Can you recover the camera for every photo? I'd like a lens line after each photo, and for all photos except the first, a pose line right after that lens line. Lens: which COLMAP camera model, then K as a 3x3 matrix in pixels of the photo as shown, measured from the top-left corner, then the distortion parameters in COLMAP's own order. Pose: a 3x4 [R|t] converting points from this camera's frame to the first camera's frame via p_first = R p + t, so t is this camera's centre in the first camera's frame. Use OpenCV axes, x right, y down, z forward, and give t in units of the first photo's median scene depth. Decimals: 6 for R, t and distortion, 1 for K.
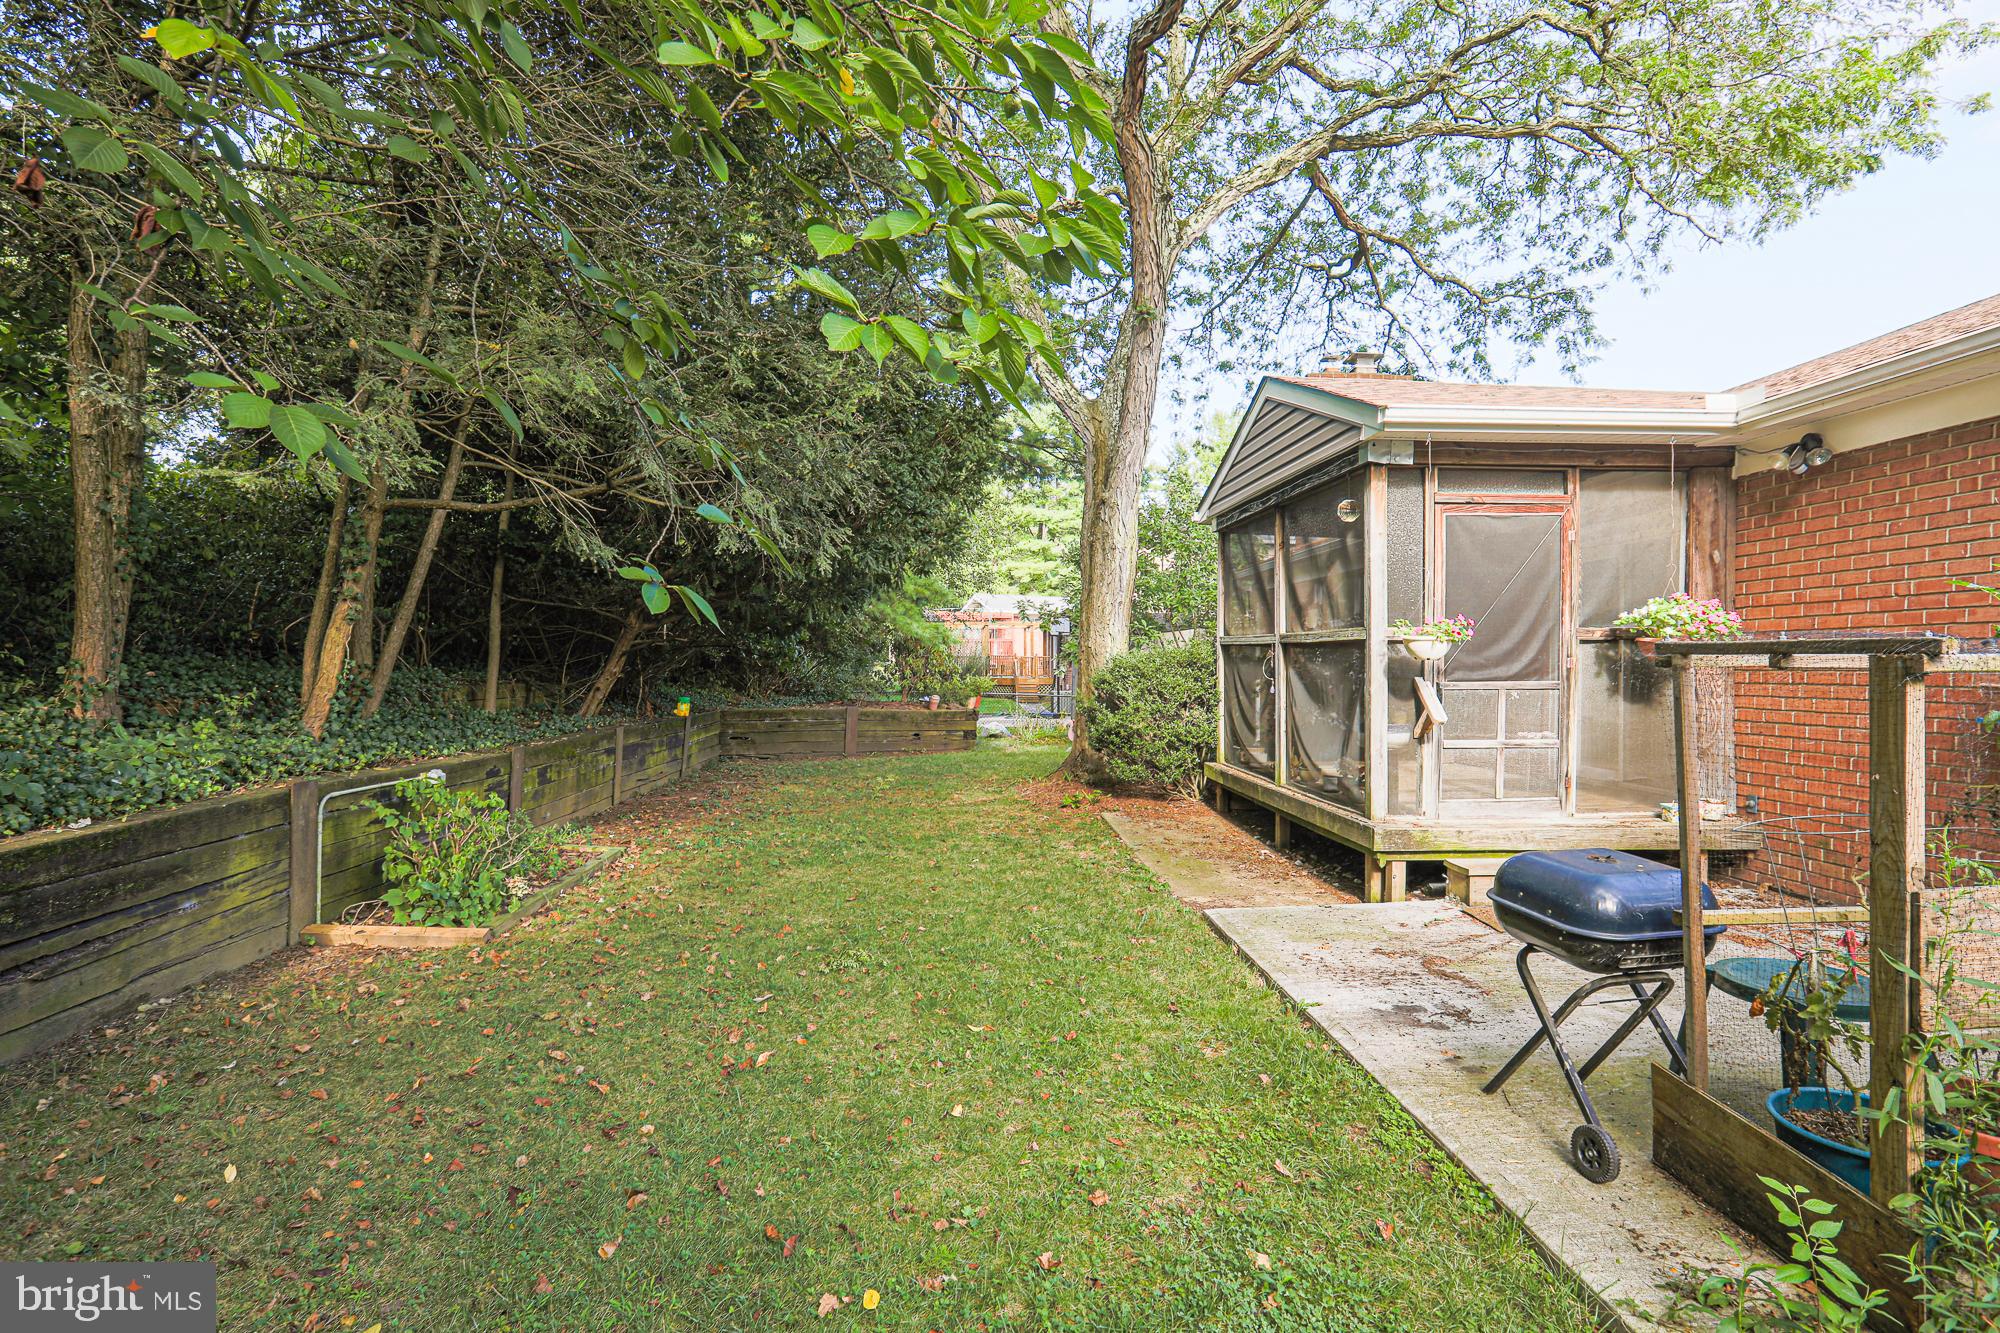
lens RADIAL K [[959.2, 0, 956.6], [0, 959.2, 681.6], [0, 0, 1]] dist [-0.071180, 0.030431]
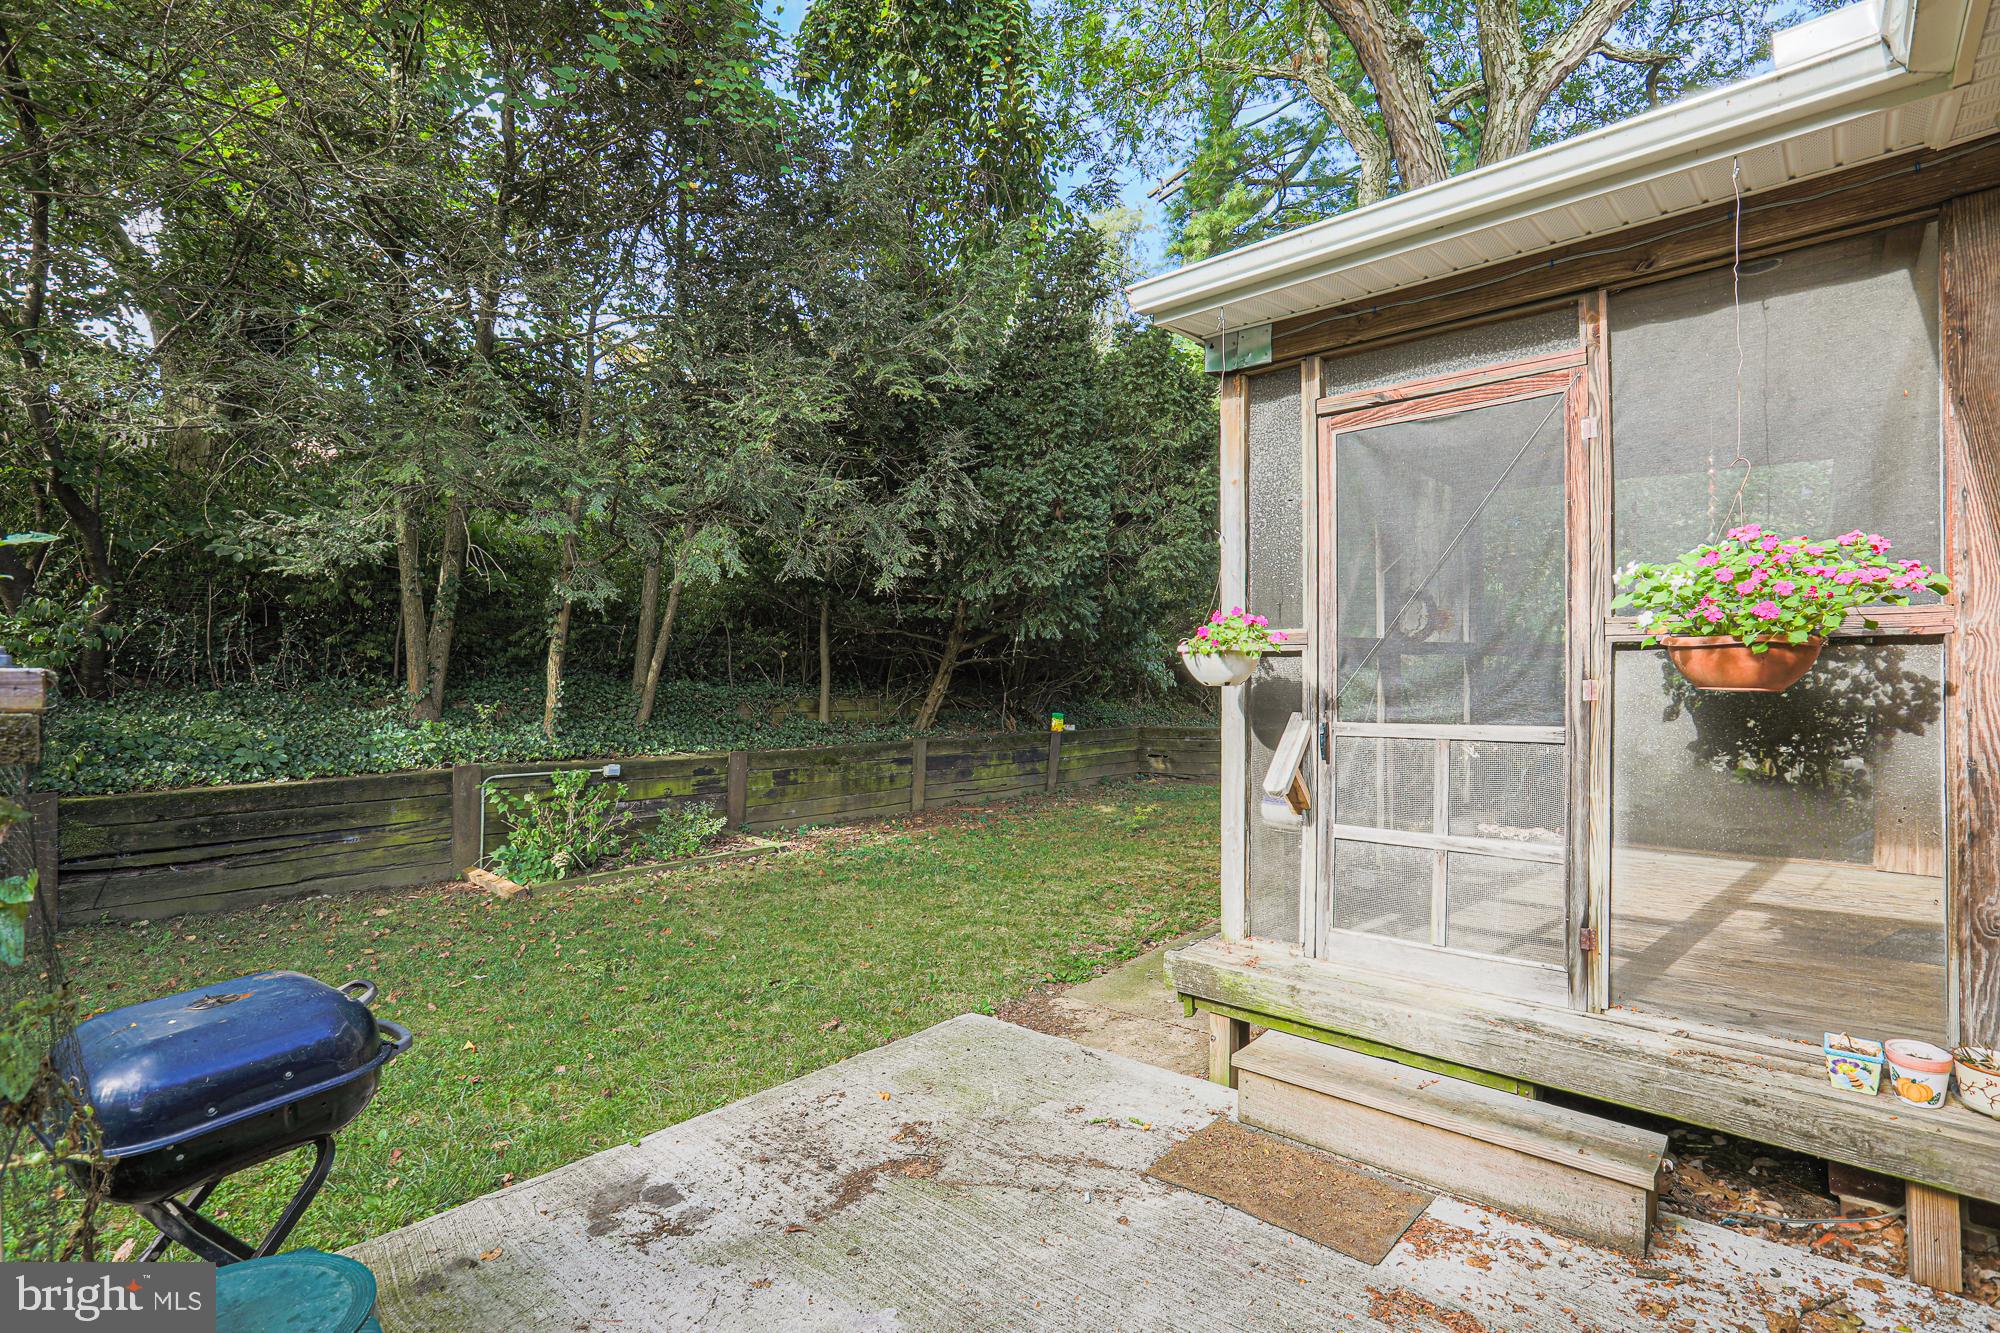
lens RADIAL K [[941.9, 0, 1003.2], [0, 941.9, 663.6], [0, 0, 1]] dist [-0.060628, 0.027719]
pose [[0.729234, -0.010318, -0.684186, 0.950059], [-0.011758, 0.999550, -0.027607, -0.022170], [0.684163, 0.028177, 0.728784, 0.559350]]
